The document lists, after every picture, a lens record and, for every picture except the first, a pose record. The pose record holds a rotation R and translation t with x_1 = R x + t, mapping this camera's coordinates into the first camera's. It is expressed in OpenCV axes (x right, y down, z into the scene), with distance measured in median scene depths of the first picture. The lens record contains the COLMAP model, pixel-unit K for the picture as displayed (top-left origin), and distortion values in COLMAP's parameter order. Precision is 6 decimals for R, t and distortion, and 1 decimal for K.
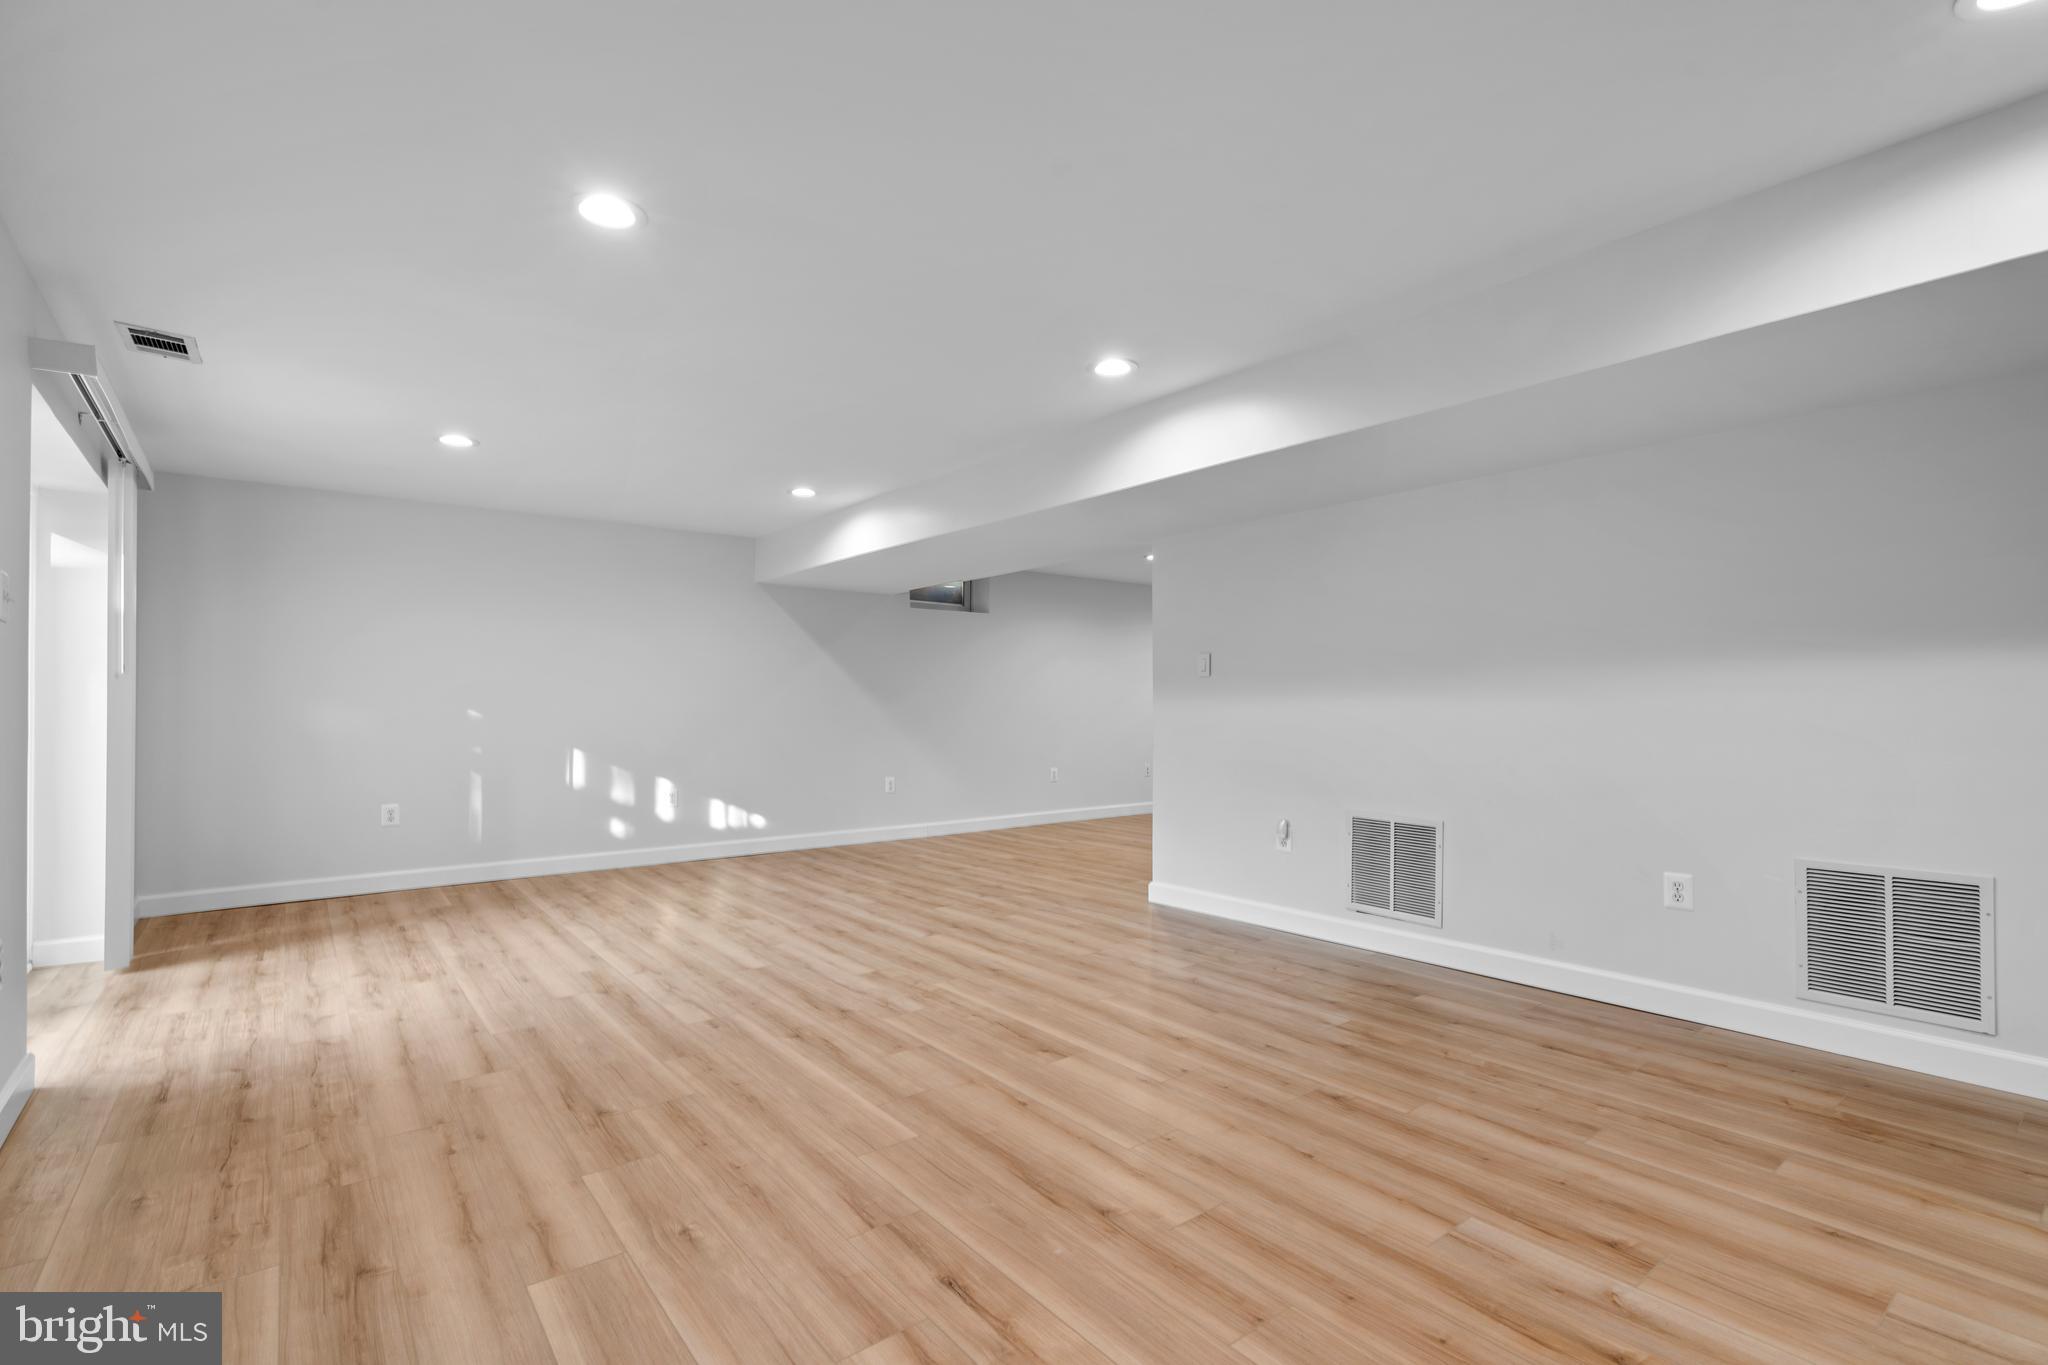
lens RADIAL K [[944.3, 0, 1022.0], [0, 944.3, 689.0], [0, 0, 1]] dist [-0.010005, 0.000511]
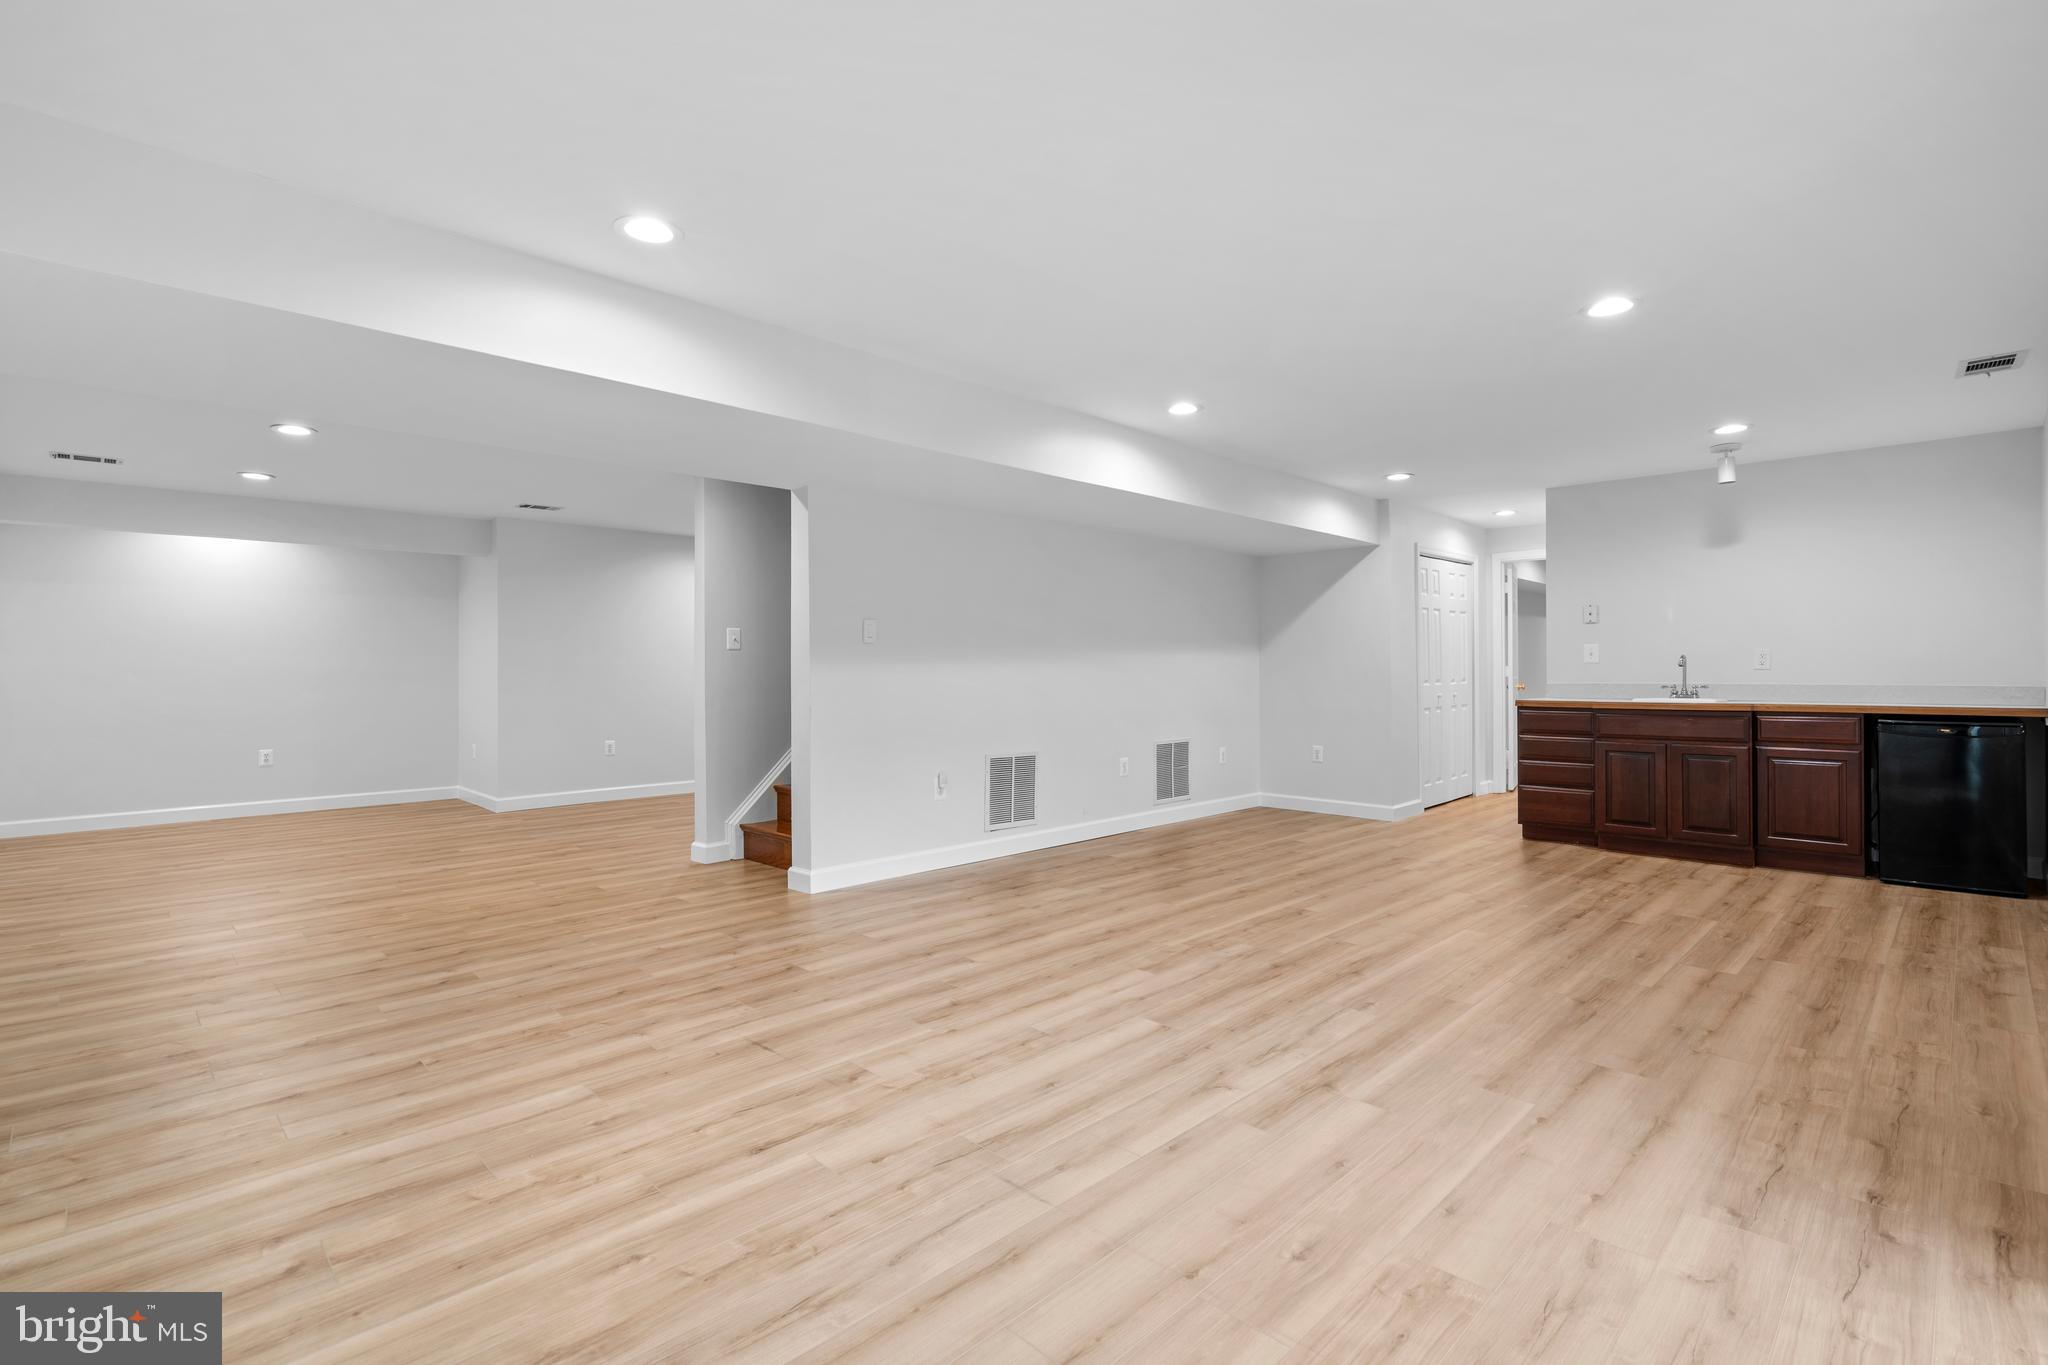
lens RADIAL K [[944.3, 0, 1022.0], [0, 944.3, 689.0], [0, 0, 1]] dist [-0.010005, 0.000511]
pose [[-0.115705, -0.016030, 0.993154, -1.227976], [-0.011806, 0.999821, 0.014762, 0.028340], [-0.993213, -0.010017, -0.115873, 1.462307]]
